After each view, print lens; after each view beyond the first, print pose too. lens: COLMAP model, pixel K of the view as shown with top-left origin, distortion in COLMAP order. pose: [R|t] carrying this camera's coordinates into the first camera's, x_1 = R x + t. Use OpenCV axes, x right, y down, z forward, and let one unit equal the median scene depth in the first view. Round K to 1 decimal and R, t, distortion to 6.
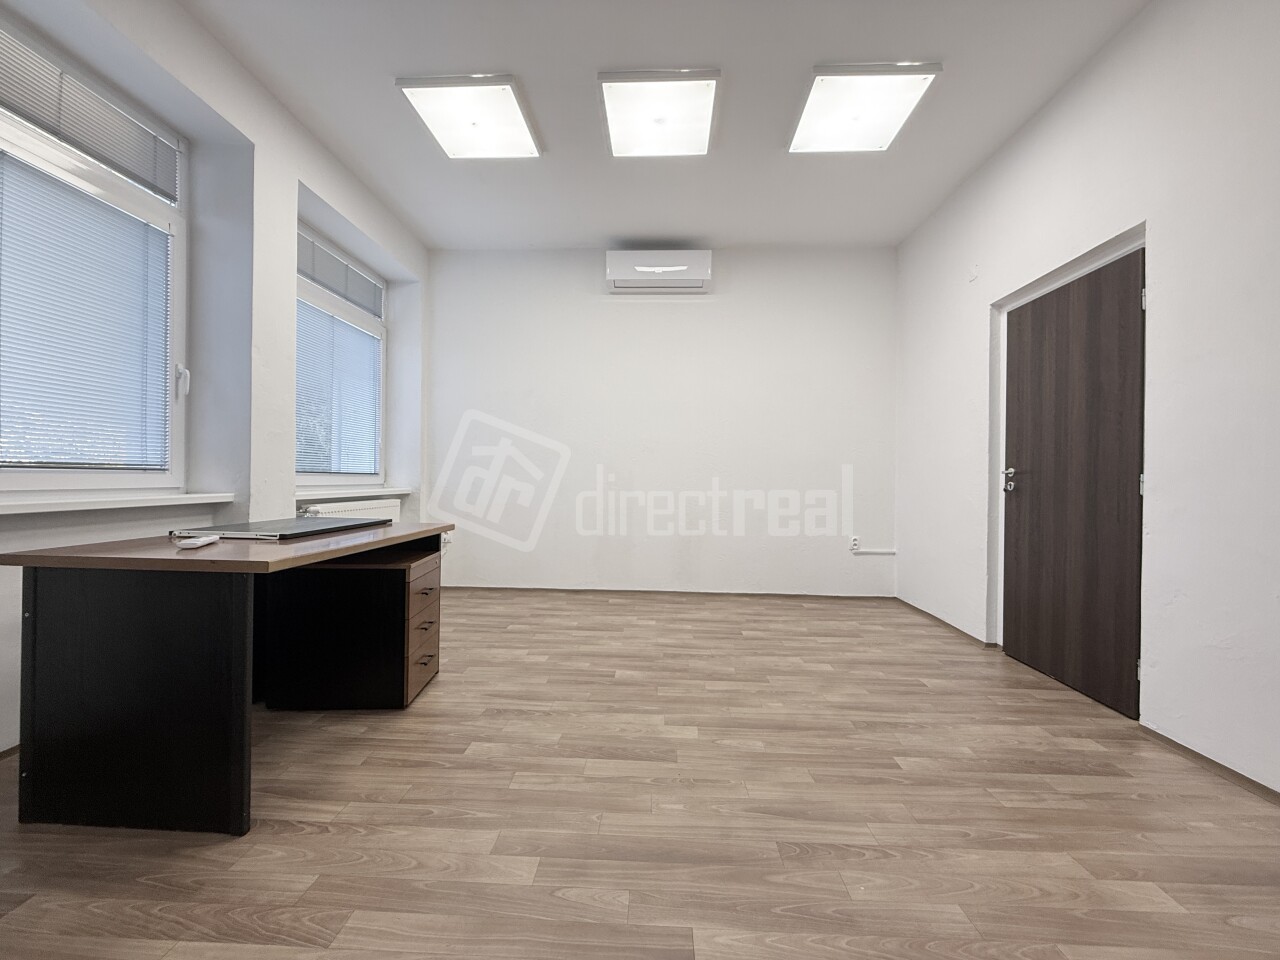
lens RADIAL K [[504.1, 0, 642.4], [0, 504.1, 484.4], [0, 0, 1]] dist [-0.000260, 0.002533]
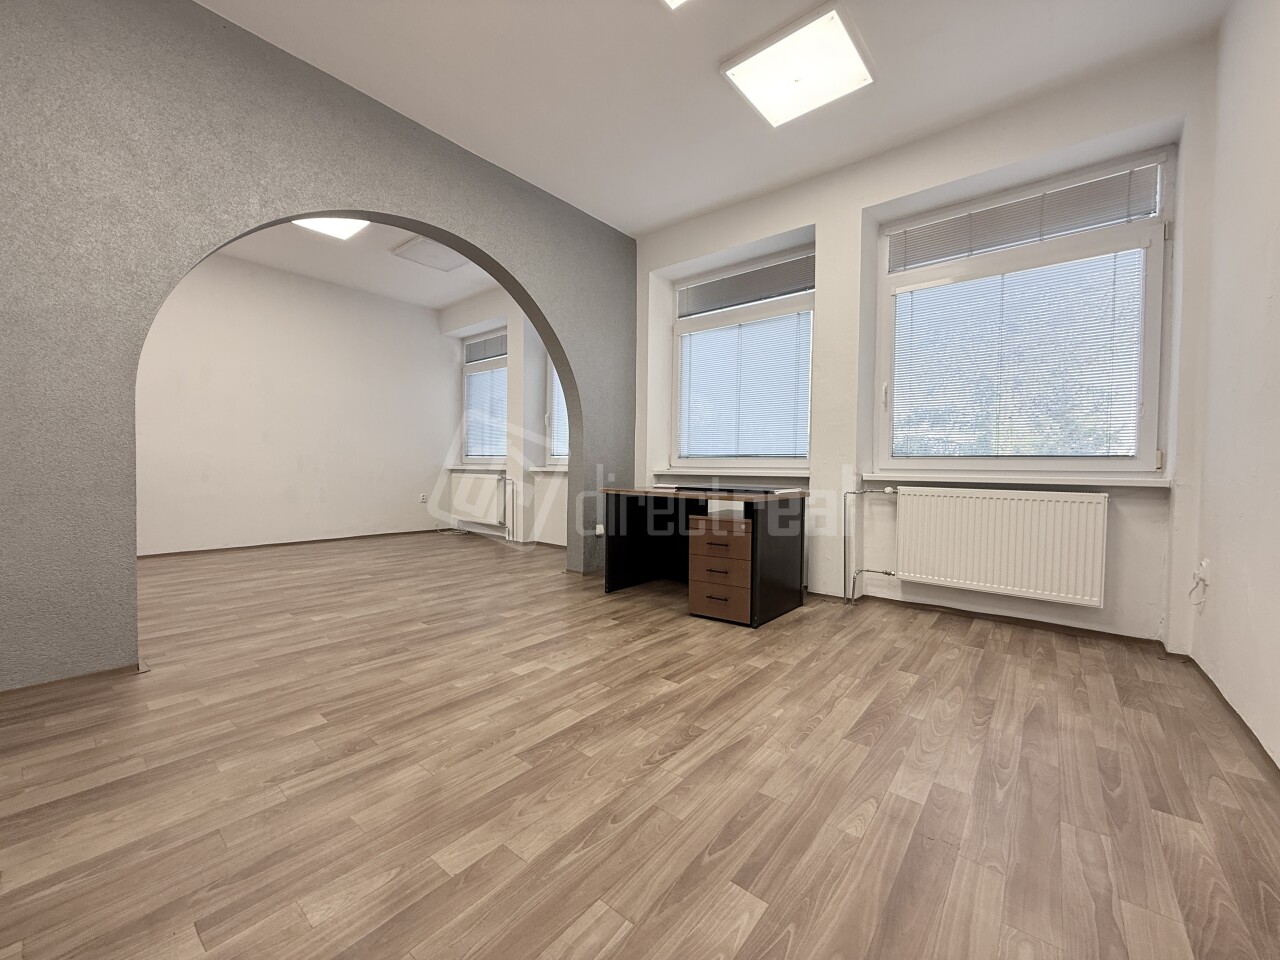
lens RADIAL K [[504.1, 0, 634.7], [0, 504.1, 482.1], [0, 0, 1]] dist [-0.000260, 0.002533]
pose [[-0.606804, 0.001166, -0.794851, 0.805029], [-0.030421, 0.999232, 0.024690, 0.035310], [0.794269, 0.039162, -0.606302, 1.804337]]
